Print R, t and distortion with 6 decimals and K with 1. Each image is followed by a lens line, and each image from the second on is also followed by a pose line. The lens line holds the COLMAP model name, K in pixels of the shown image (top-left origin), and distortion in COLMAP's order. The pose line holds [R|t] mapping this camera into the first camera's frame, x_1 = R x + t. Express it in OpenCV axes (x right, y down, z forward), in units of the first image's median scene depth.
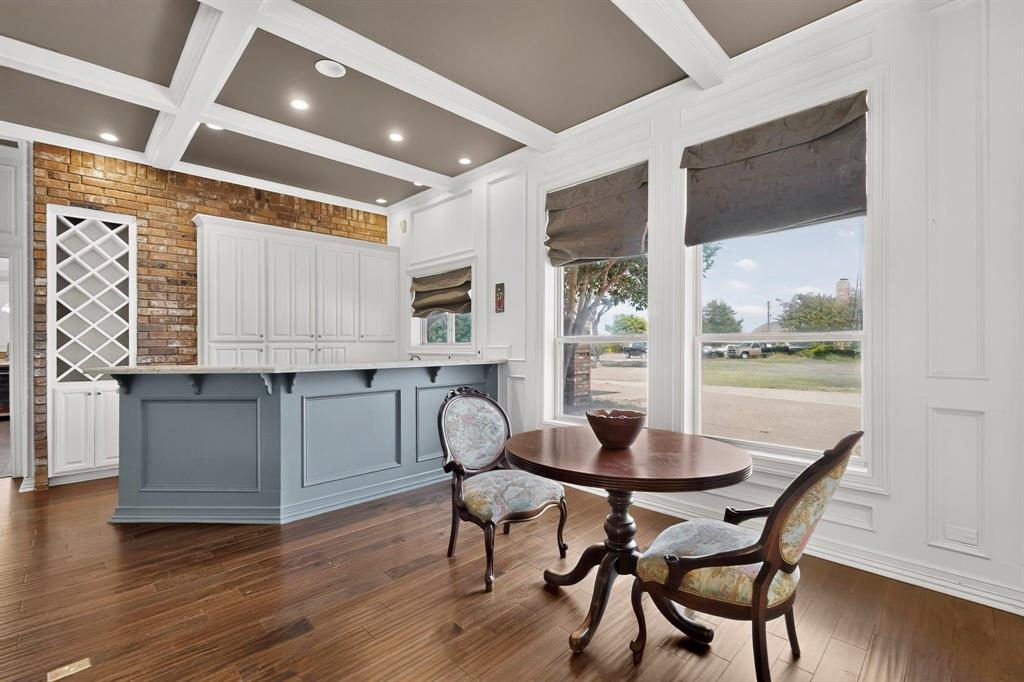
lens RADIAL K [[449.3, 0, 511.8], [0, 449.3, 341.2], [0, 0, 1]] dist [-0.001812, -0.000360]
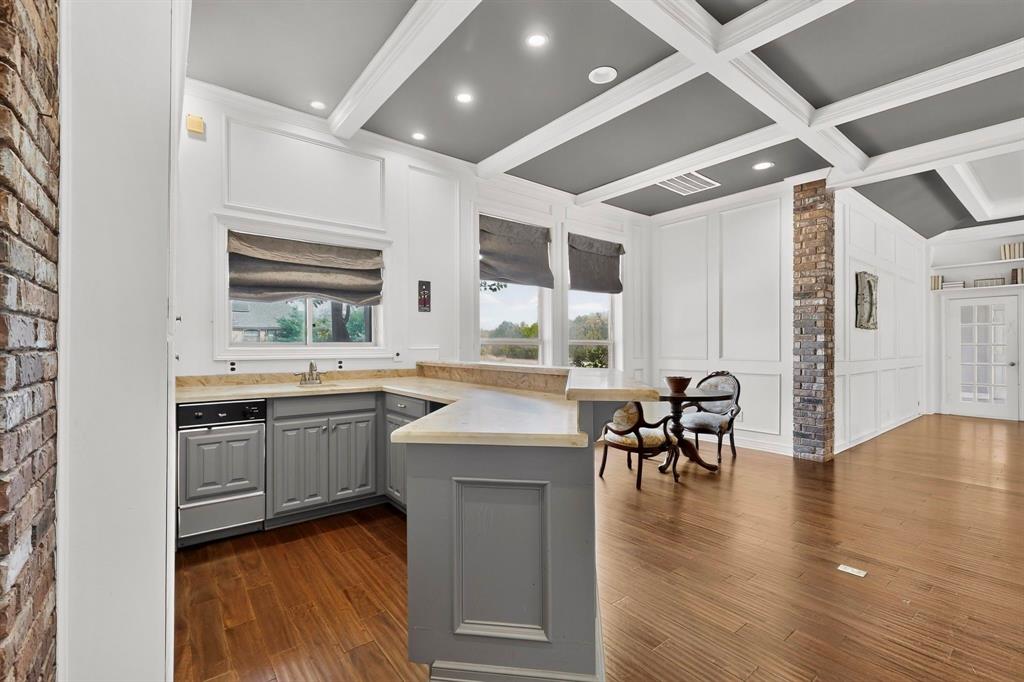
lens RADIAL K [[449.3, 0, 512.1], [0, 449.3, 342.1], [0, 0, 1]] dist [-0.001812, -0.000360]
pose [[0.111114, 0.017000, 0.993662, -0.933932], [-0.002934, 0.999855, -0.016777, 0.015057], [-0.993803, -0.001052, 0.111148, 0.710173]]
